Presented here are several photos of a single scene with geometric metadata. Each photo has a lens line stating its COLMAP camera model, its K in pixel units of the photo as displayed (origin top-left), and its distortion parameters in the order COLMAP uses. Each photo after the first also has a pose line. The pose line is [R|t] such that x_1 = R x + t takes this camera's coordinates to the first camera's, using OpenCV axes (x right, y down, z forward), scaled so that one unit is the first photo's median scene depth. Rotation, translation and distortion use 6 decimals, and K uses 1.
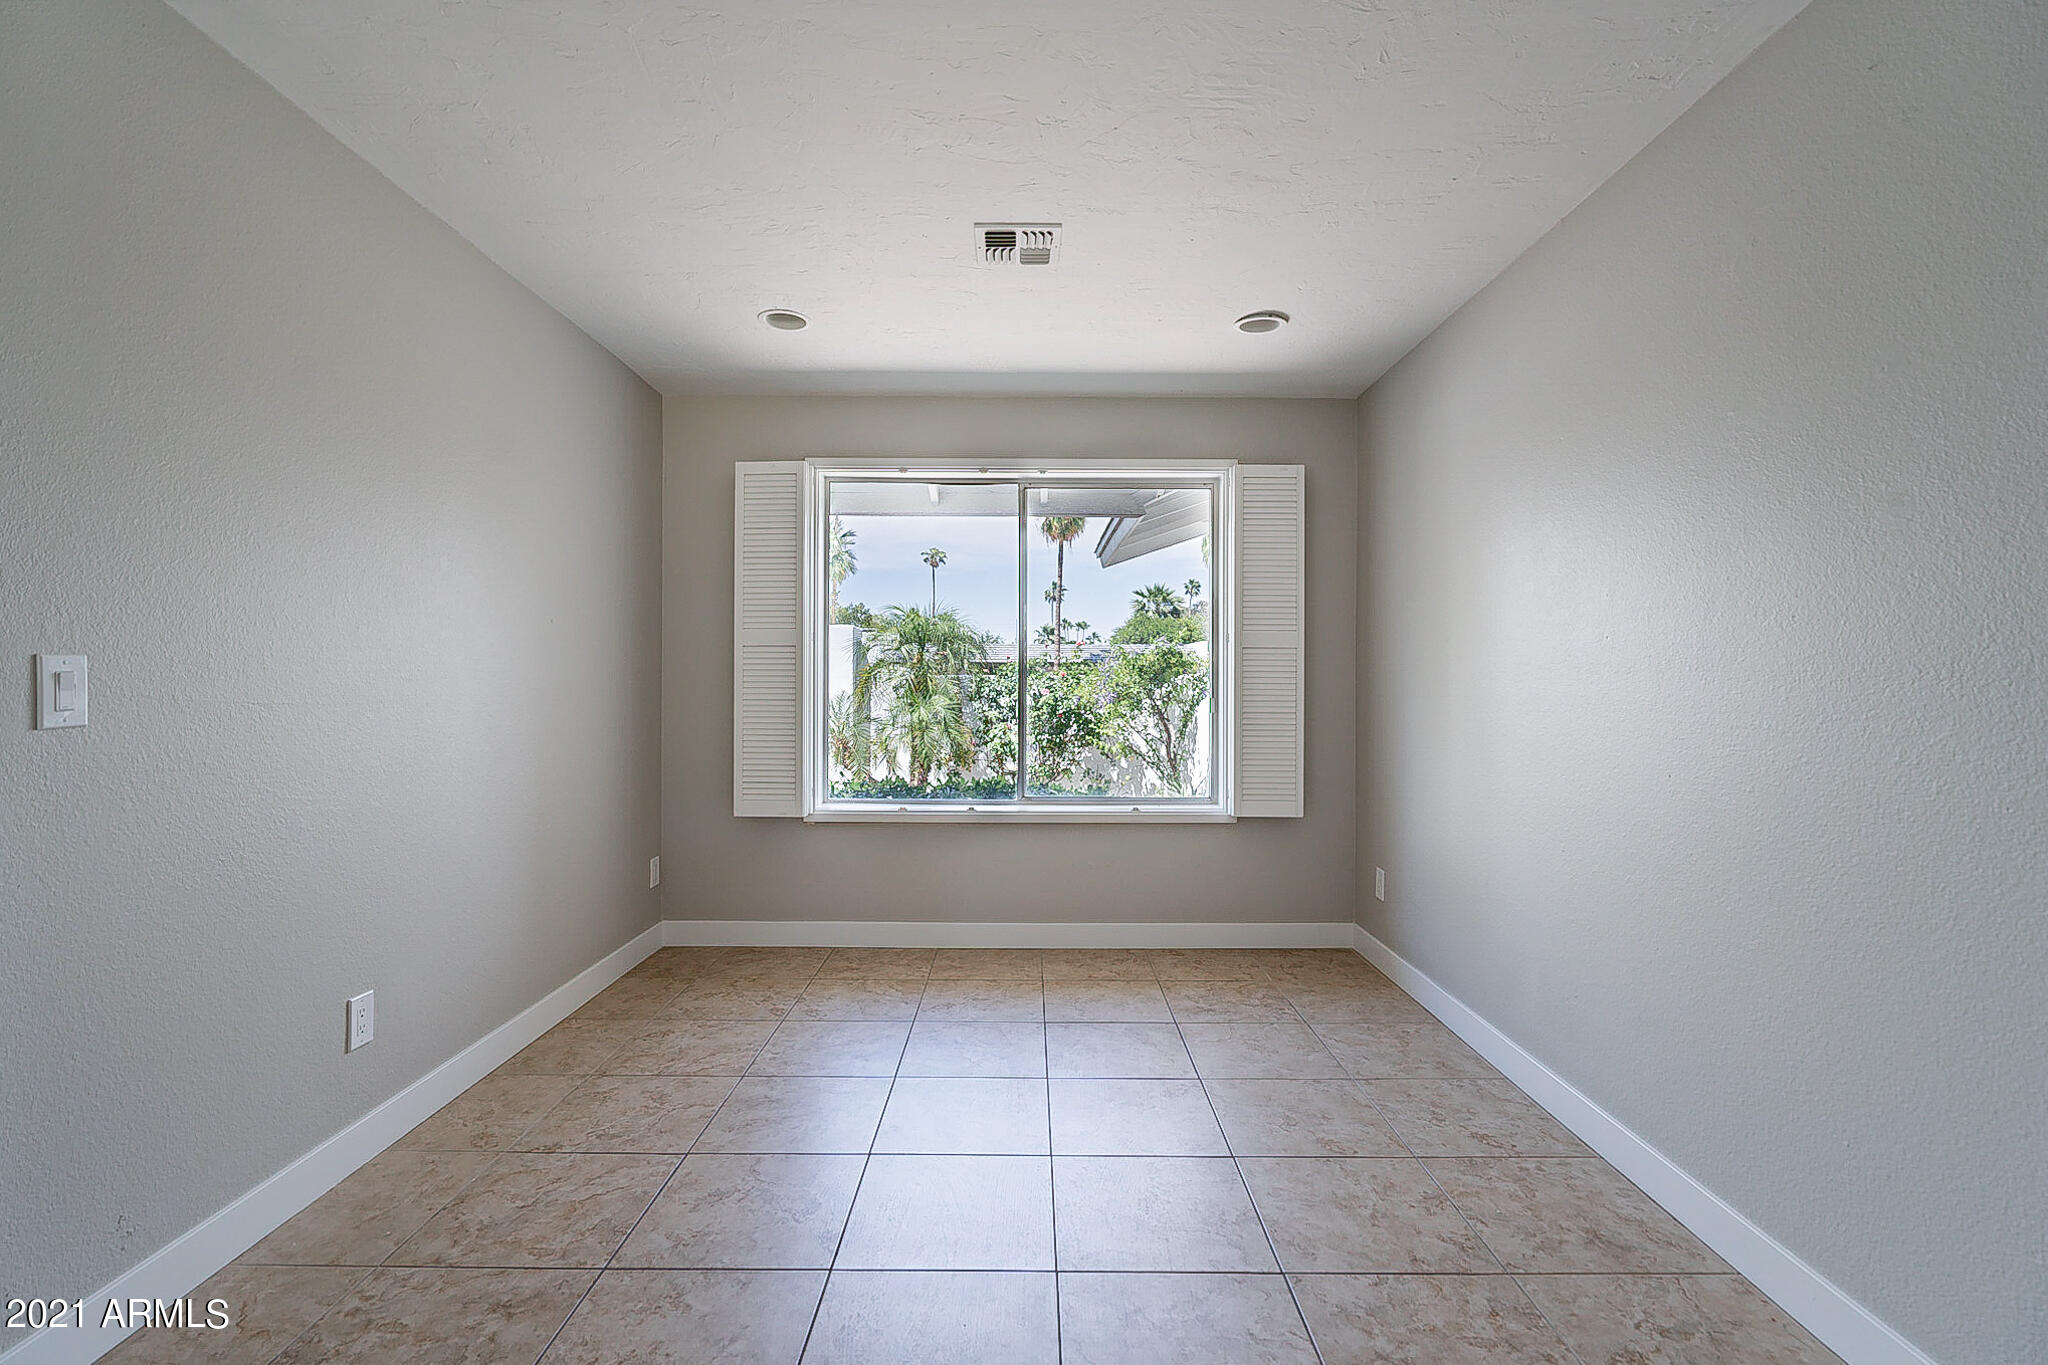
lens RADIAL K [[937.7, 0, 1023.7], [0, 937.7, 674.8], [0, 0, 1]] dist [-0.002533, 0.001308]
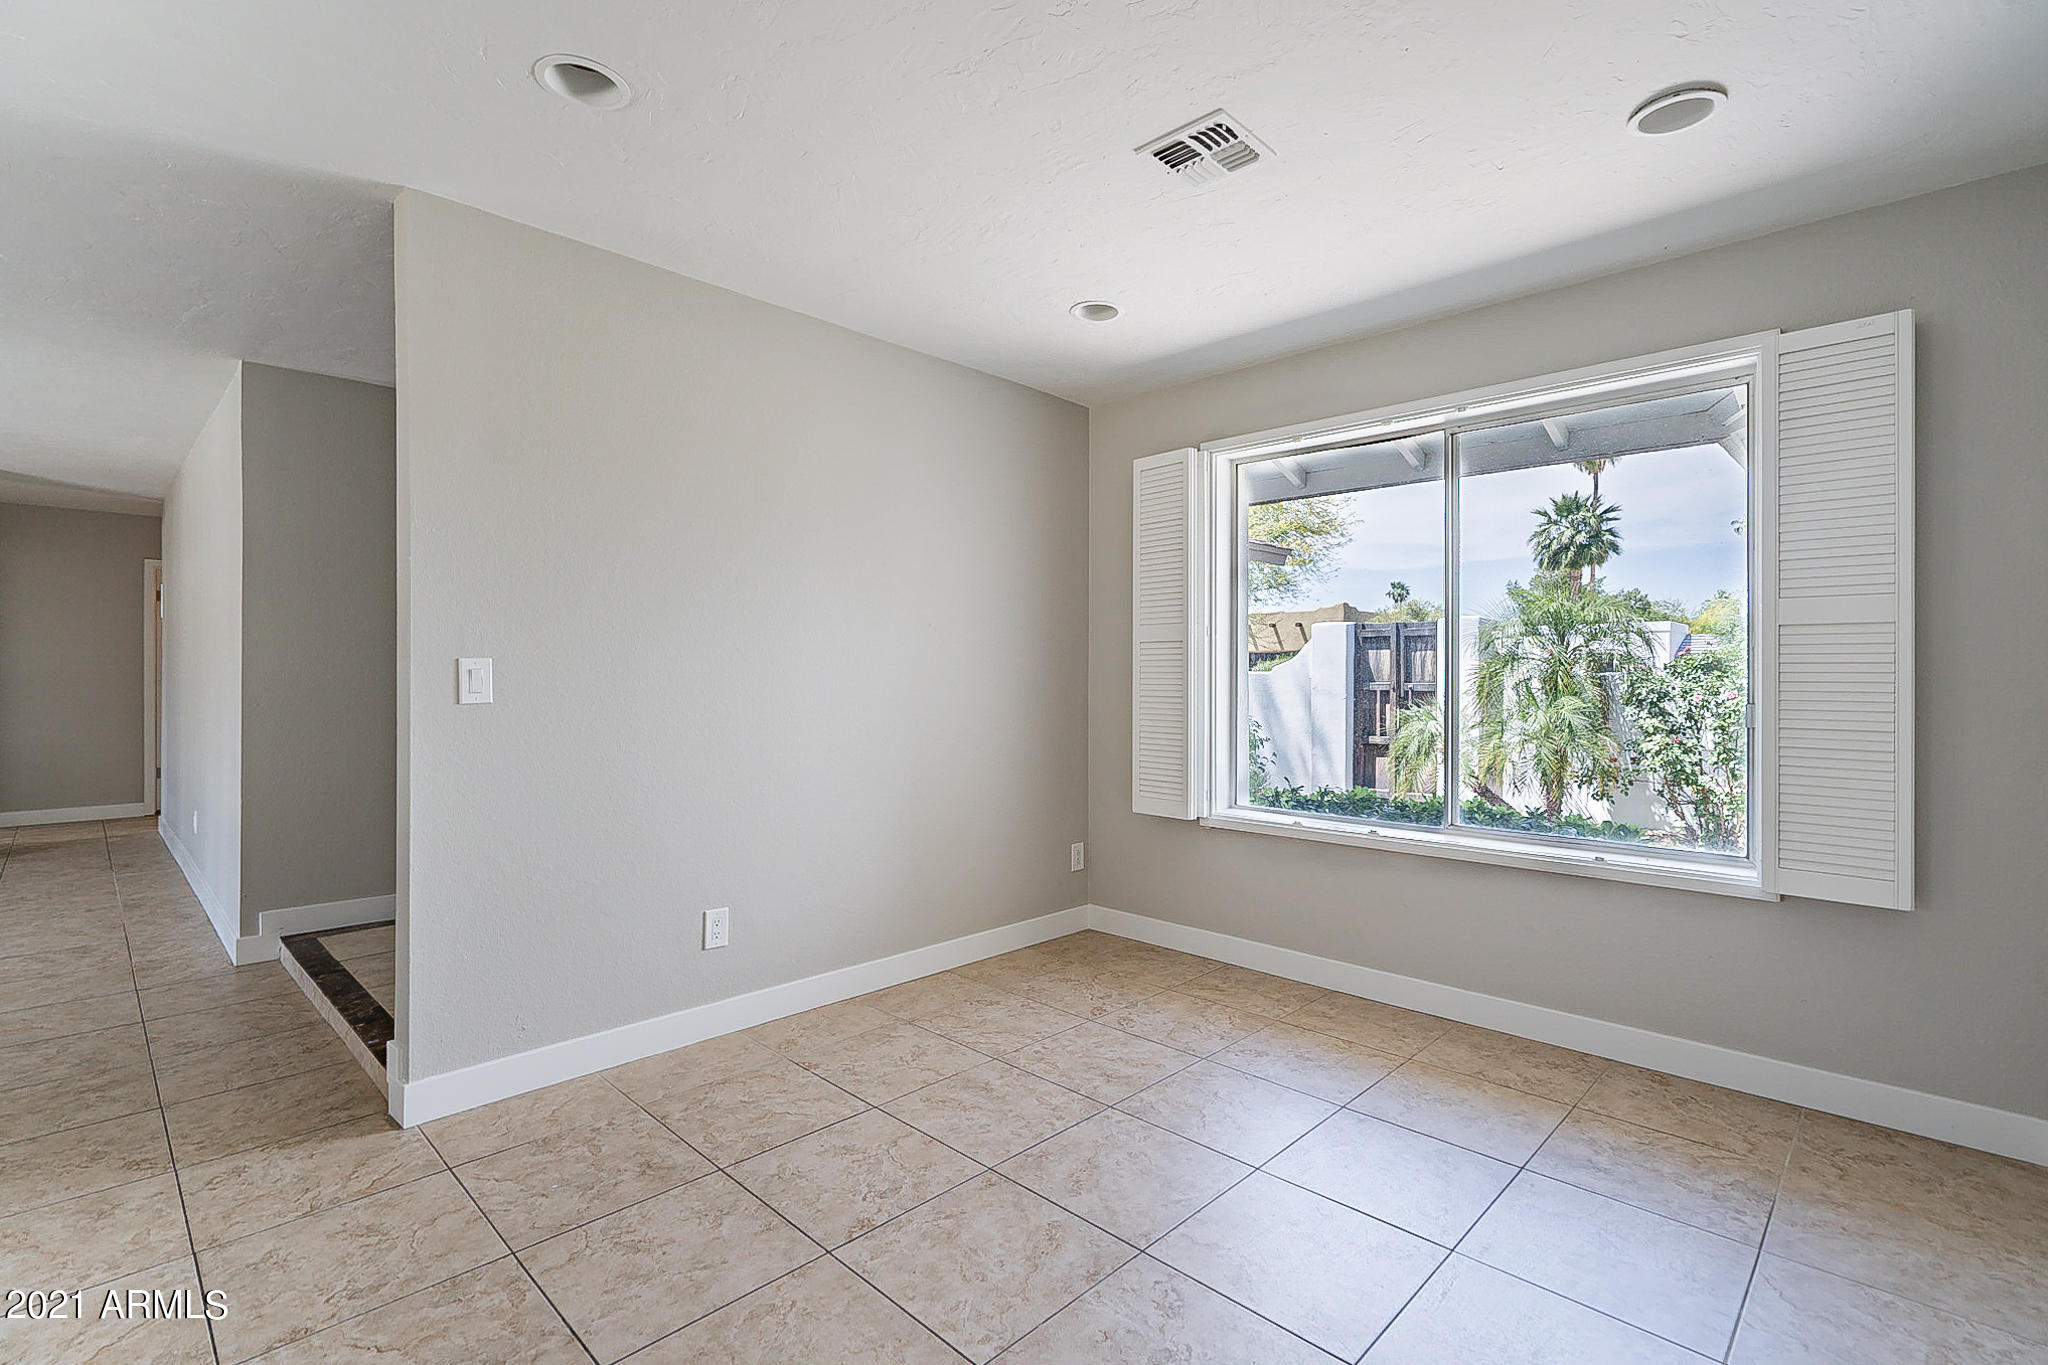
lens RADIAL K [[937.7, 0, 1027.2], [0, 937.7, 673.3], [0, 0, 1]] dist [-0.002533, 0.001308]
pose [[0.716057, -0.002448, -0.698038, 0.361555], [0.001805, 0.999997, -0.001655, 0.003864], [0.698040, -0.000074, 0.716059, 0.229195]]
